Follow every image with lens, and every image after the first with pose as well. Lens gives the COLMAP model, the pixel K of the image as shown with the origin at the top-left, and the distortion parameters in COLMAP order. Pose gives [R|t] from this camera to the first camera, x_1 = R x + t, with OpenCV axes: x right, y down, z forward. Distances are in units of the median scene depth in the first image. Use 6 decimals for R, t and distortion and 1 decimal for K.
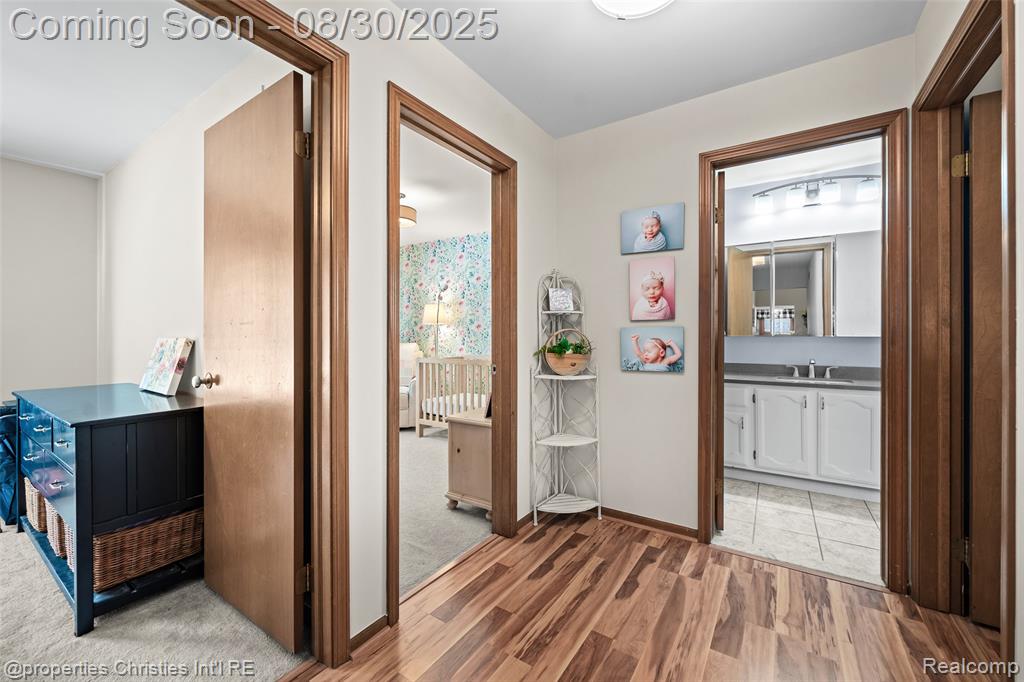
lens RADIAL K [[400.6, 0, 517.7], [0, 400.6, 338.0], [0, 0, 1]] dist [0.001862, -0.000047]
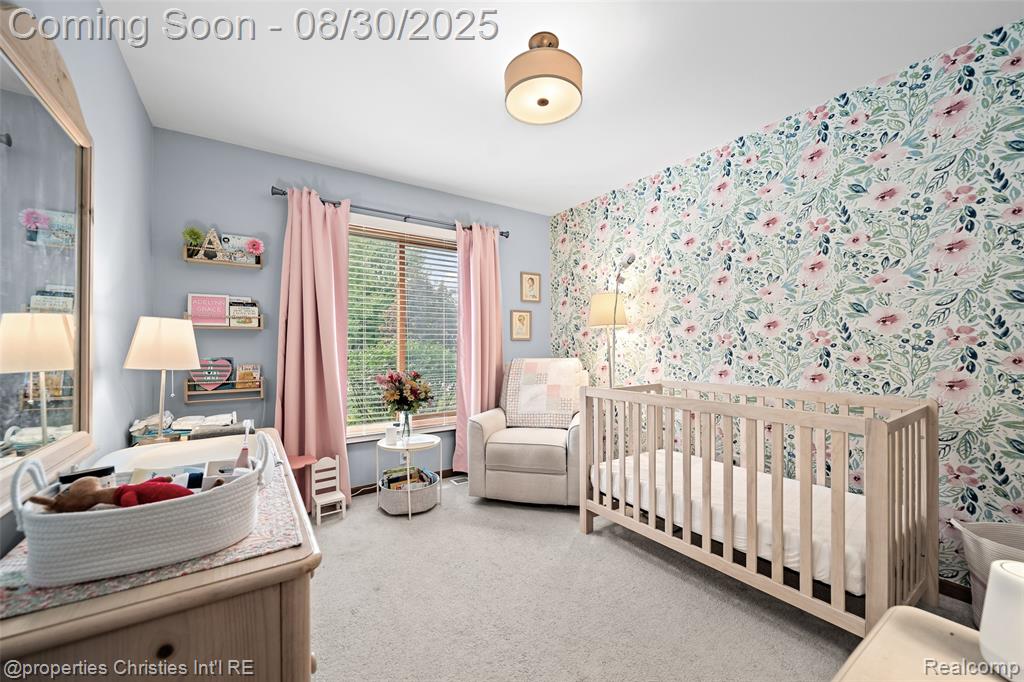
lens RADIAL K [[400.6, 0, 515.7], [0, 400.6, 344.9], [0, 0, 1]] dist [0.001862, -0.000047]
pose [[0.924671, -0.006087, -0.380719, -0.115114], [0.002834, 0.999955, -0.009105, -0.003161], [0.380757, 0.007341, 0.924646, 0.421017]]
